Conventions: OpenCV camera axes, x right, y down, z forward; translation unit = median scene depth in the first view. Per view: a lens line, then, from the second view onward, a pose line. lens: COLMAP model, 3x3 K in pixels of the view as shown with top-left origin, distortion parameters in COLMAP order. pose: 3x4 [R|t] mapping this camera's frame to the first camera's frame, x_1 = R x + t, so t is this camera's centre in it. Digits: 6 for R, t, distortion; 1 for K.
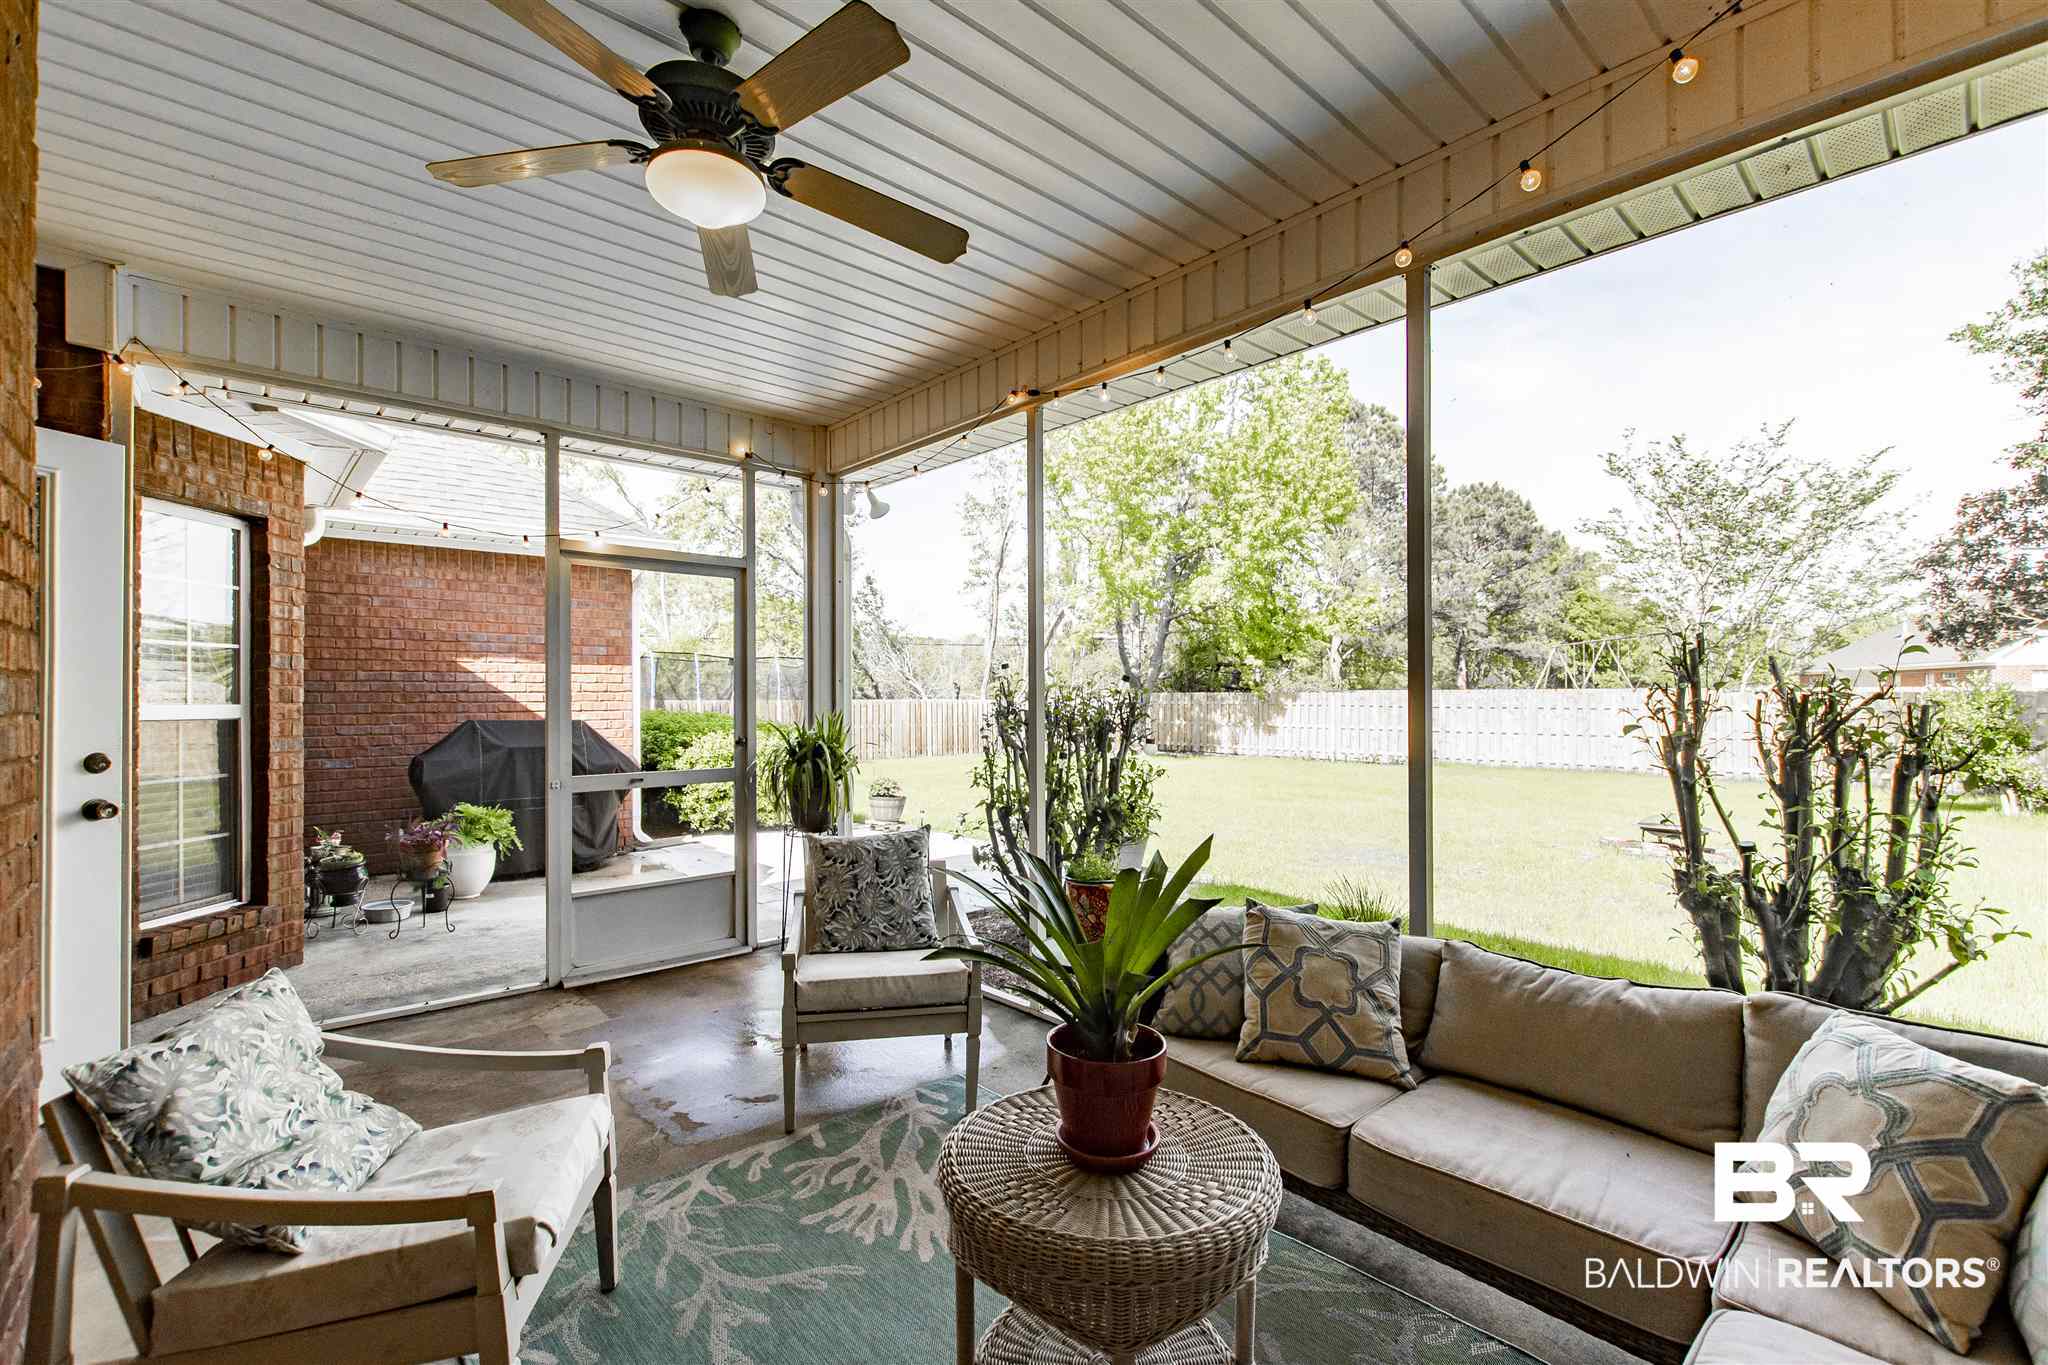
lens RADIAL K [[884.7, 0, 1020.2], [0, 884.7, 690.7], [0, 0, 1]] dist [0.009414, -0.004170]
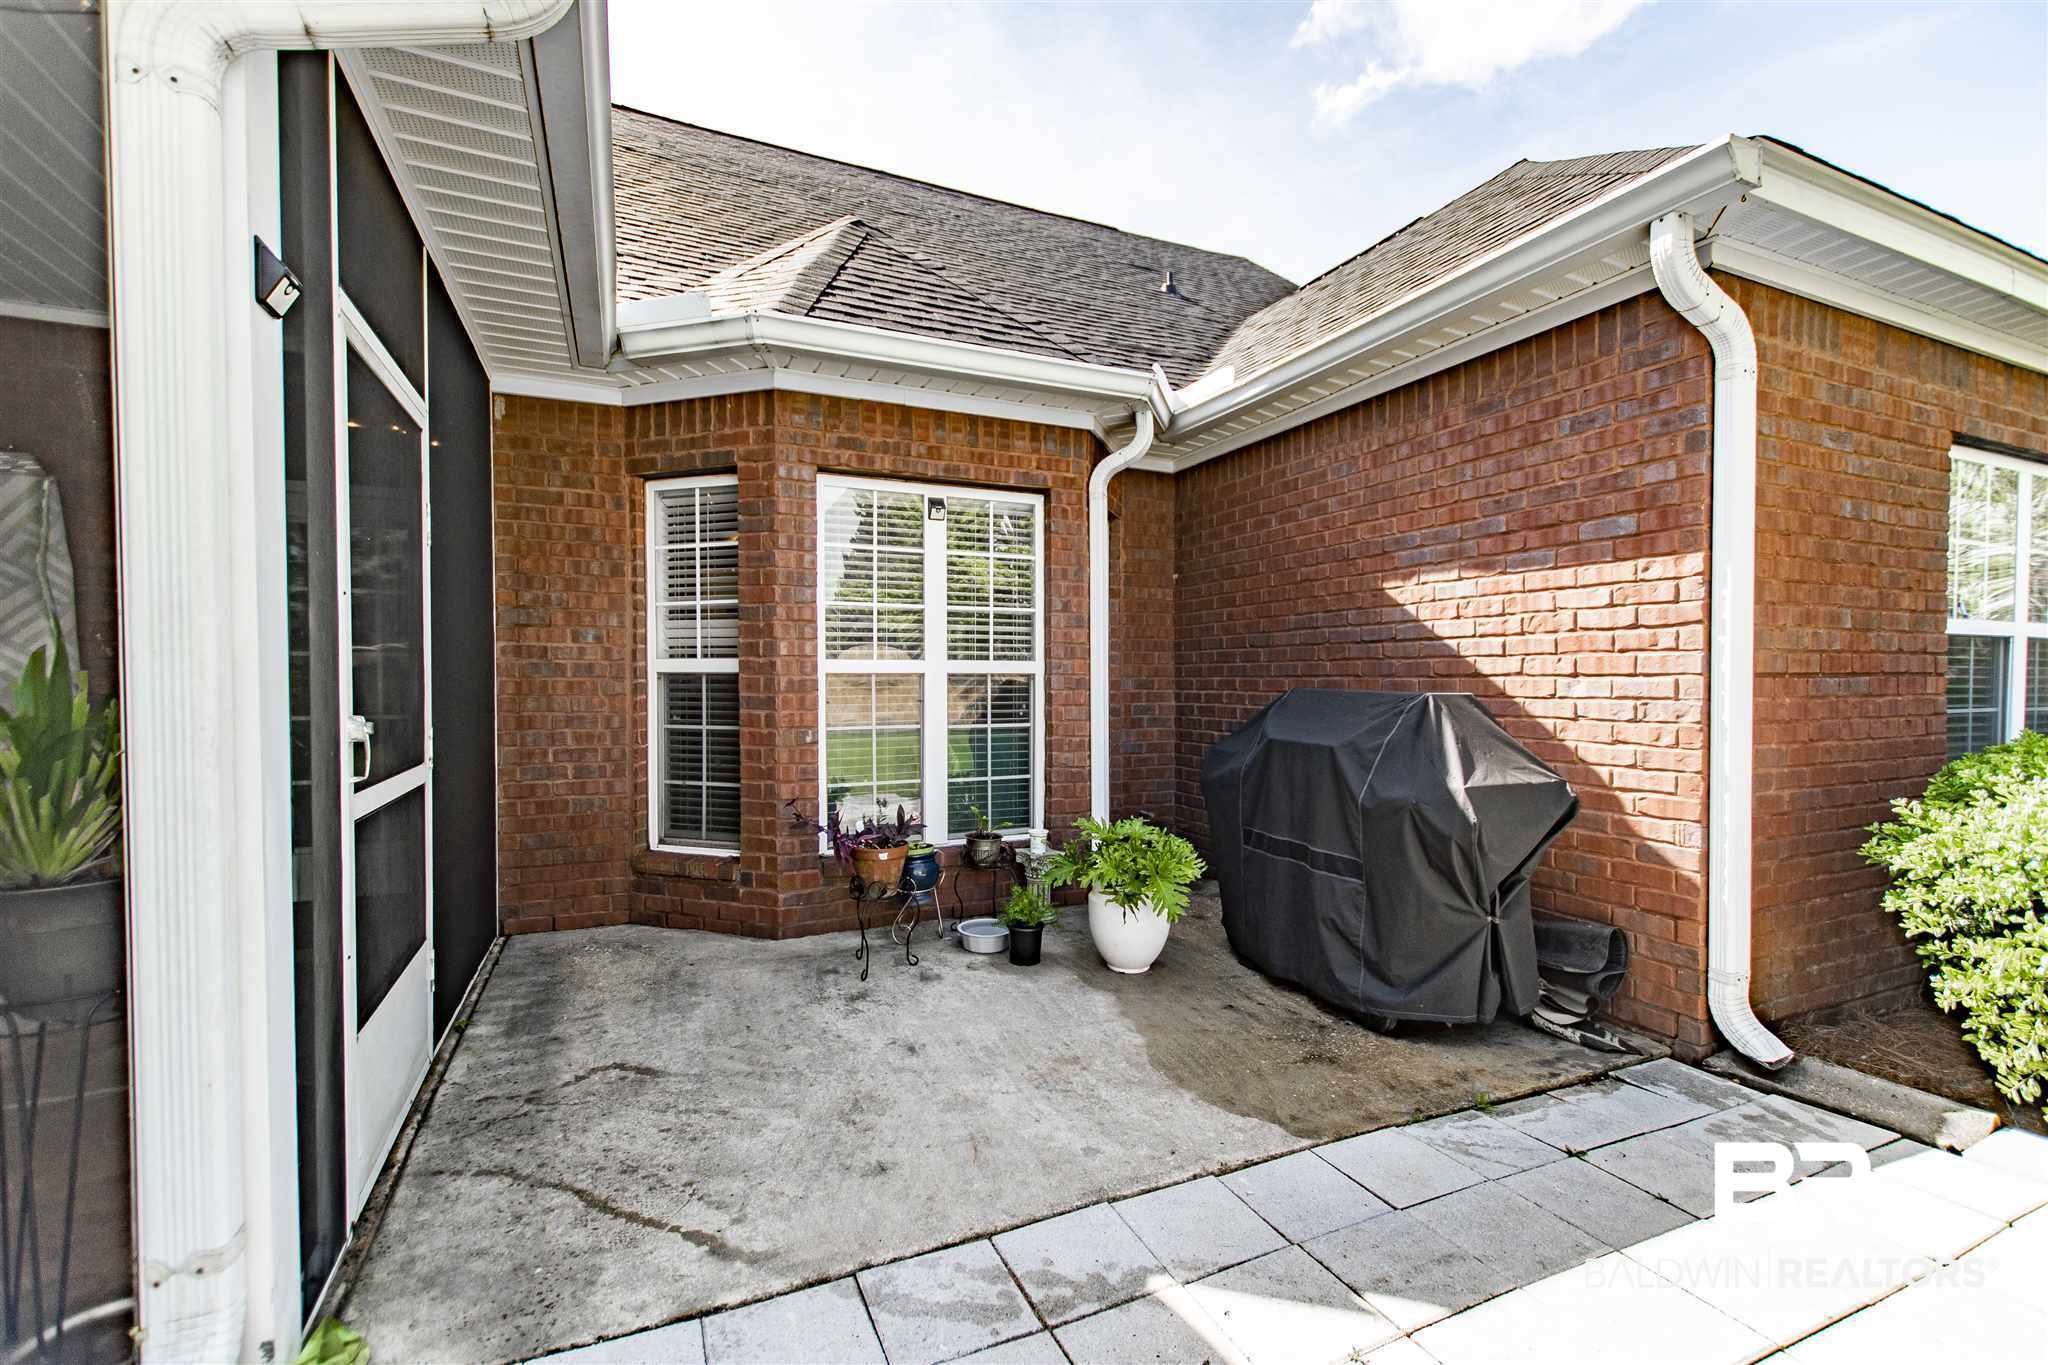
lens RADIAL K [[884.7, 0, 1022.0], [0, 884.7, 686.3], [0, 0, 1]] dist [0.009414, -0.004170]
pose [[-0.307118, 0.013673, -0.951573, -0.009669], [0.008981, 0.999894, 0.011468, 0.020476], [0.951629, -0.005024, -0.307208, 0.875085]]
